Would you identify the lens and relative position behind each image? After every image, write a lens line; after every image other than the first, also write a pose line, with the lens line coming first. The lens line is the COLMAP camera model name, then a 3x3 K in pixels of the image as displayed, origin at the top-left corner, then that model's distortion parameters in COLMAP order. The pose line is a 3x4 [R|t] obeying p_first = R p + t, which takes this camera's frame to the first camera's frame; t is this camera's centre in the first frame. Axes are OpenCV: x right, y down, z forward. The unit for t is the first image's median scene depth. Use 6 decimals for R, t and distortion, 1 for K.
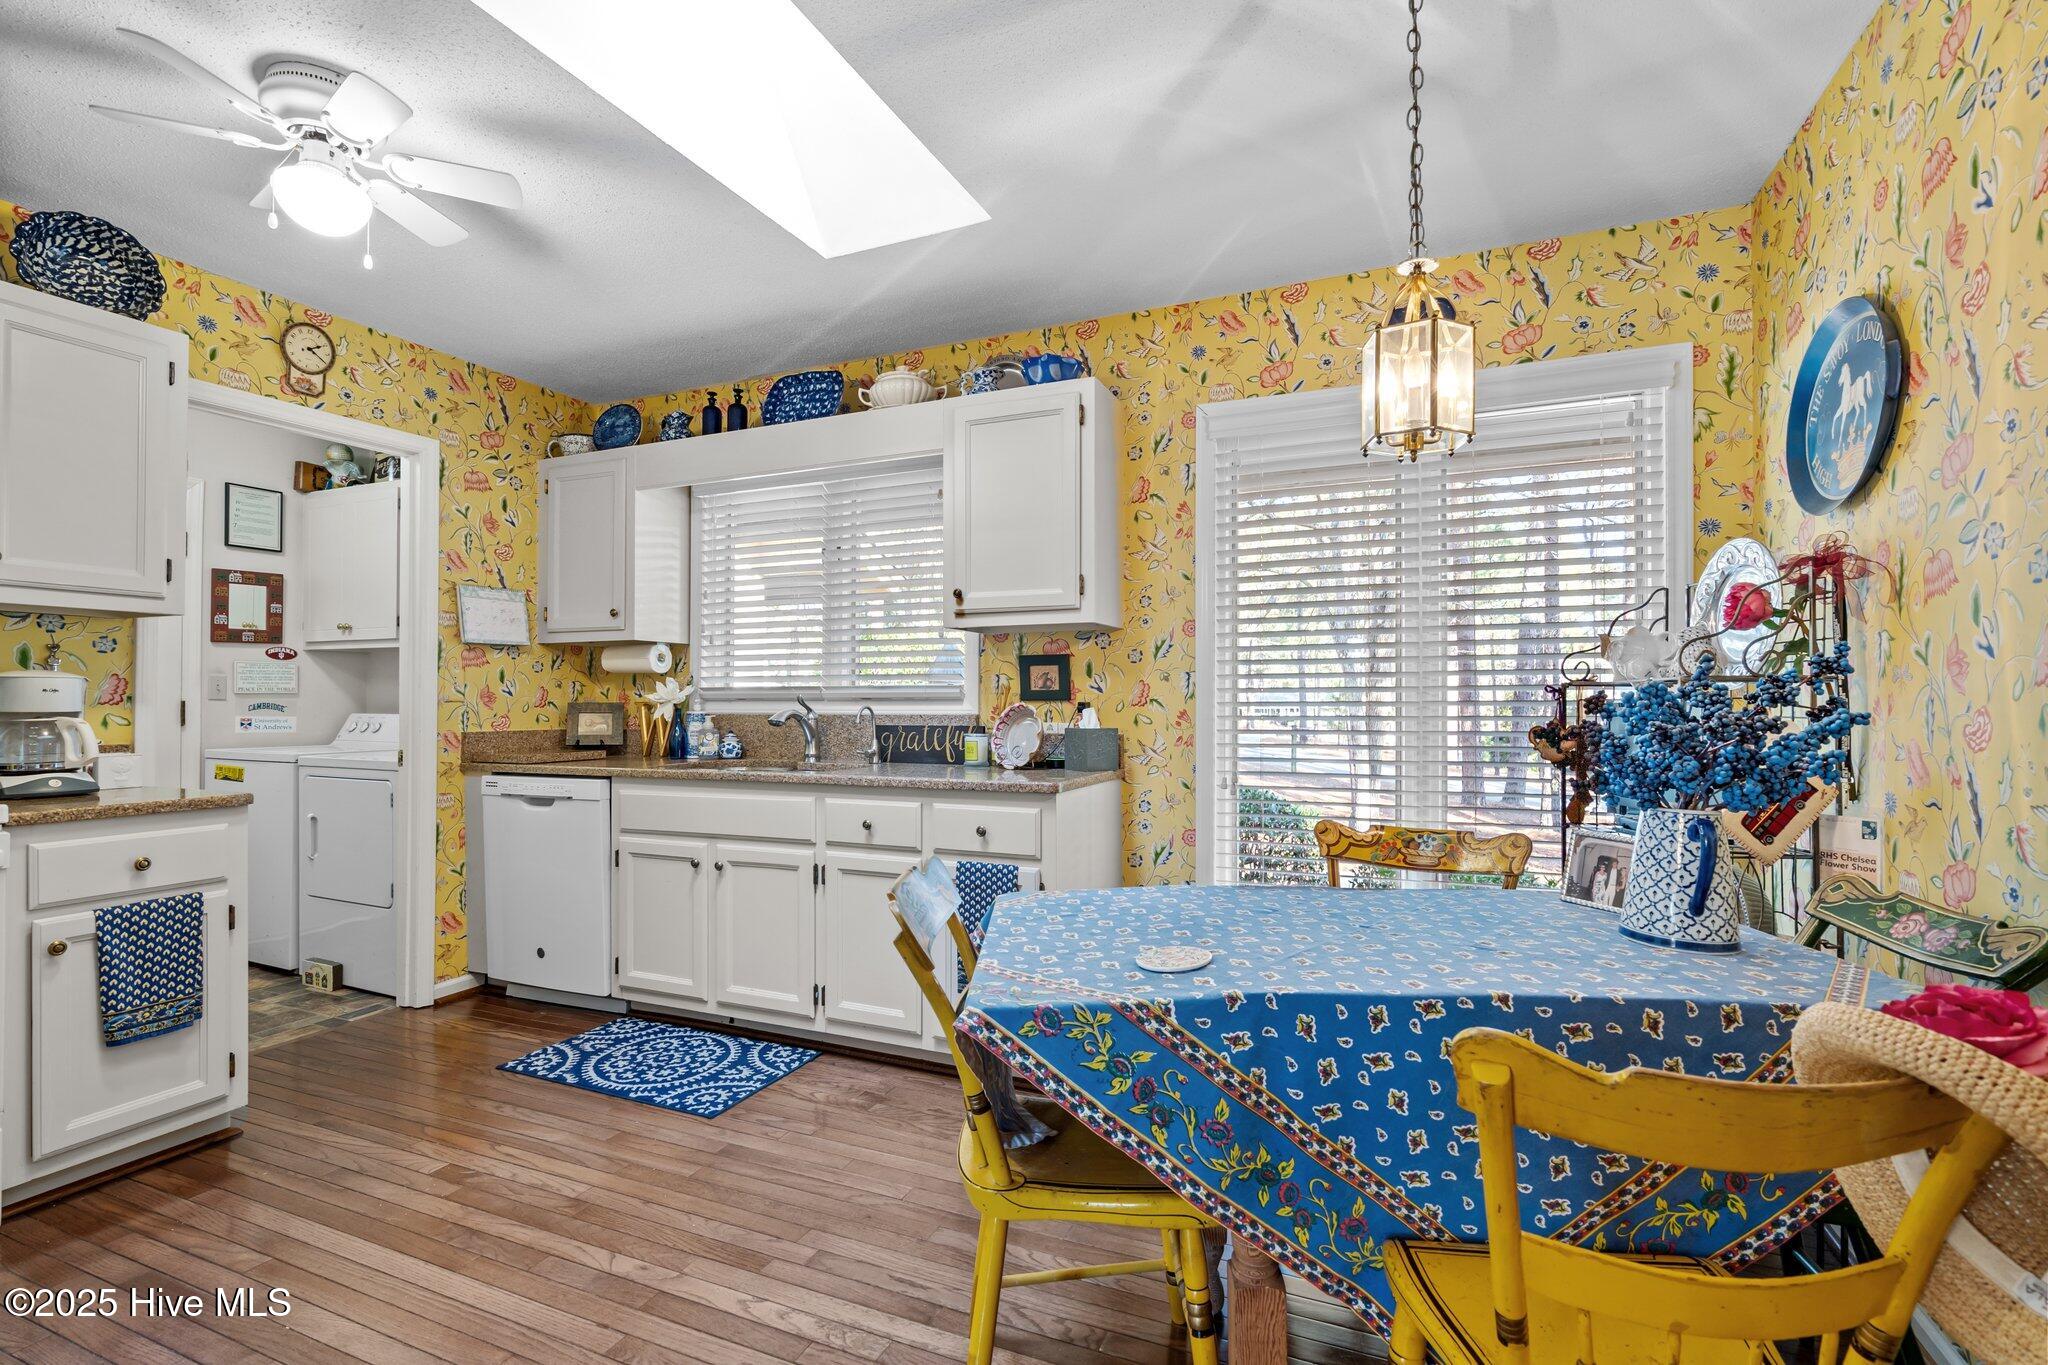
lens RADIAL K [[932.6, 0, 1021.0], [0, 932.6, 695.9], [0, 0, 1]] dist [-0.002440, 0.000113]
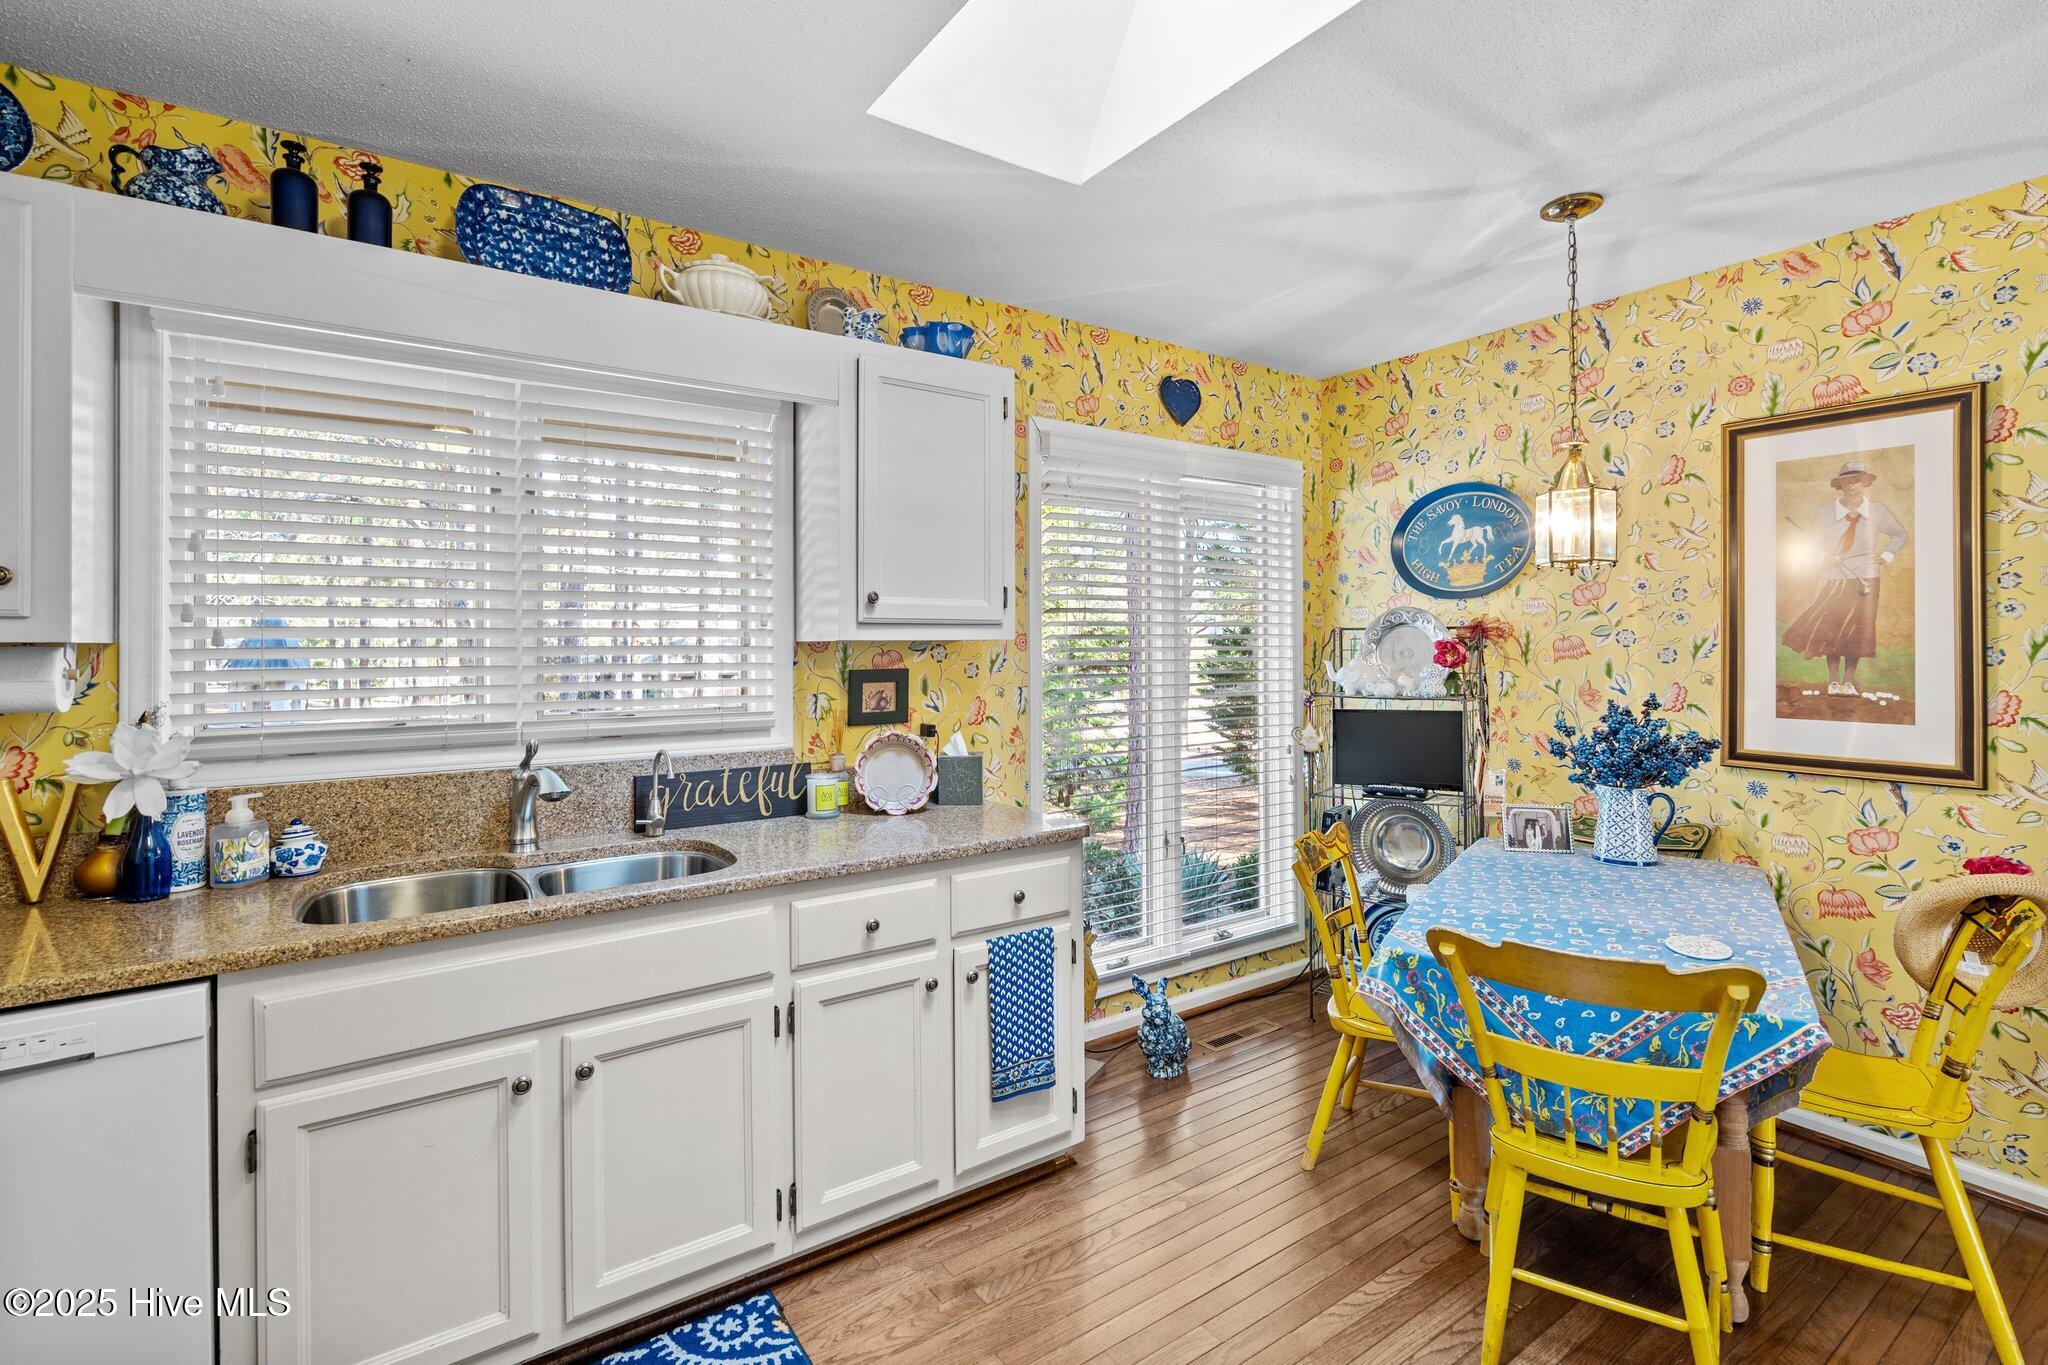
lens RADIAL K [[944.7, 0, 1026.0], [0, 944.7, 645.2], [0, 0, 1]] dist [-0.000280, 0.000305]
pose [[0.520199, -0.001485, 0.854044, -0.665535], [-0.000433, 0.999998, 0.002002, -0.071633], [-0.854045, -0.001412, 0.520197, 0.483681]]
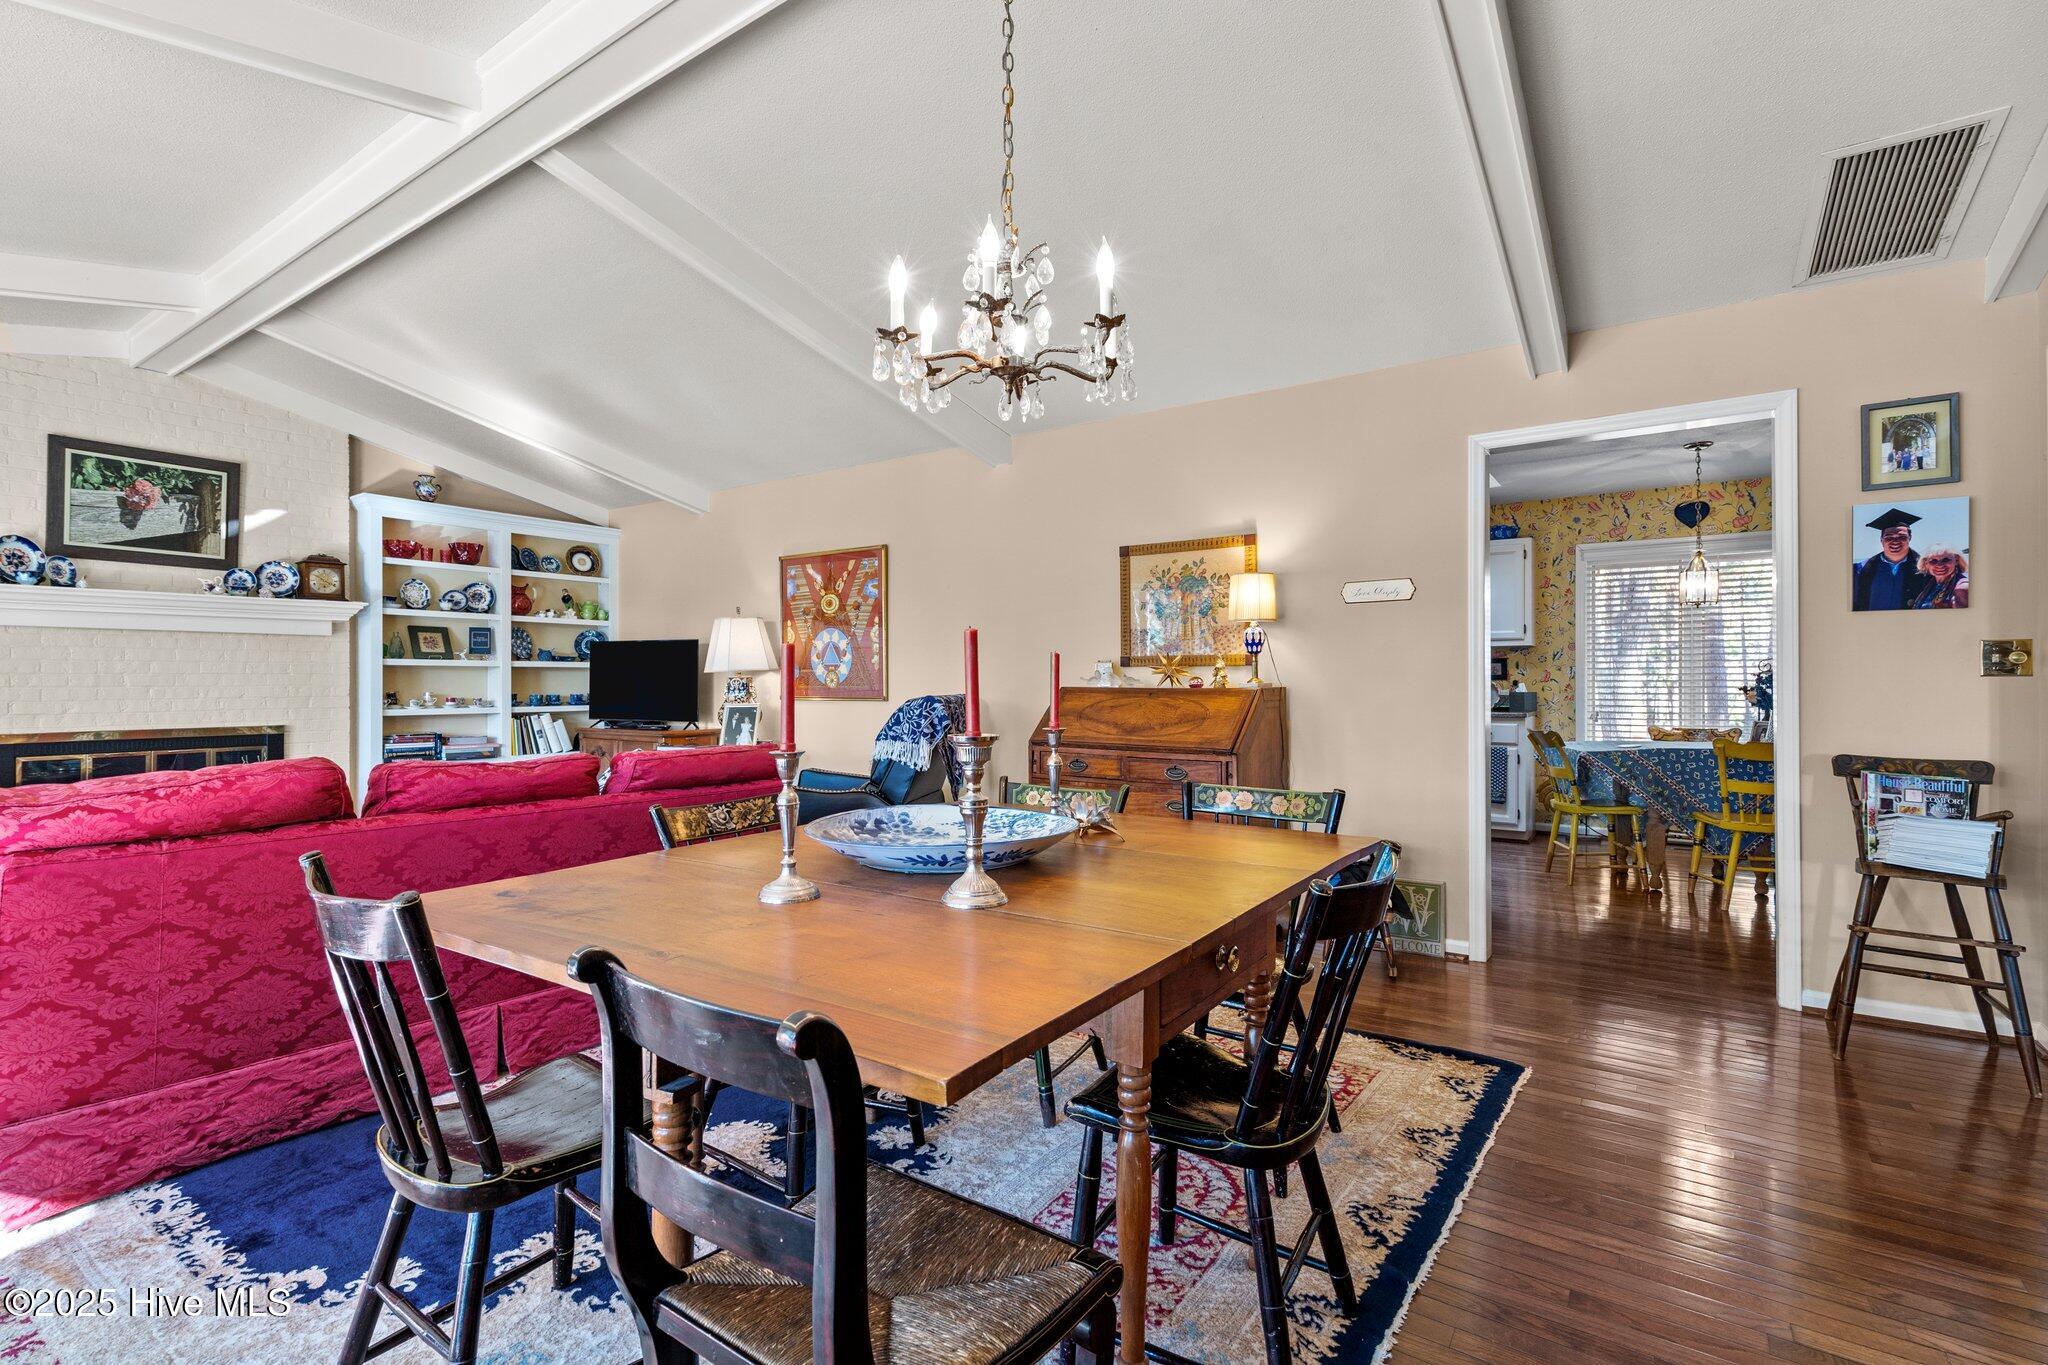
lens RADIAL K [[926.0, 0, 1024.6], [0, 926.0, 679.4], [0, 0, 1]] dist [0.001071, 0.000258]
pose [[0.981423, -0.000584, -0.191854, -0.664821], [0.001153, 0.999995, 0.002855, -0.002957], [0.191852, -0.003023, 0.981419, -1.383354]]
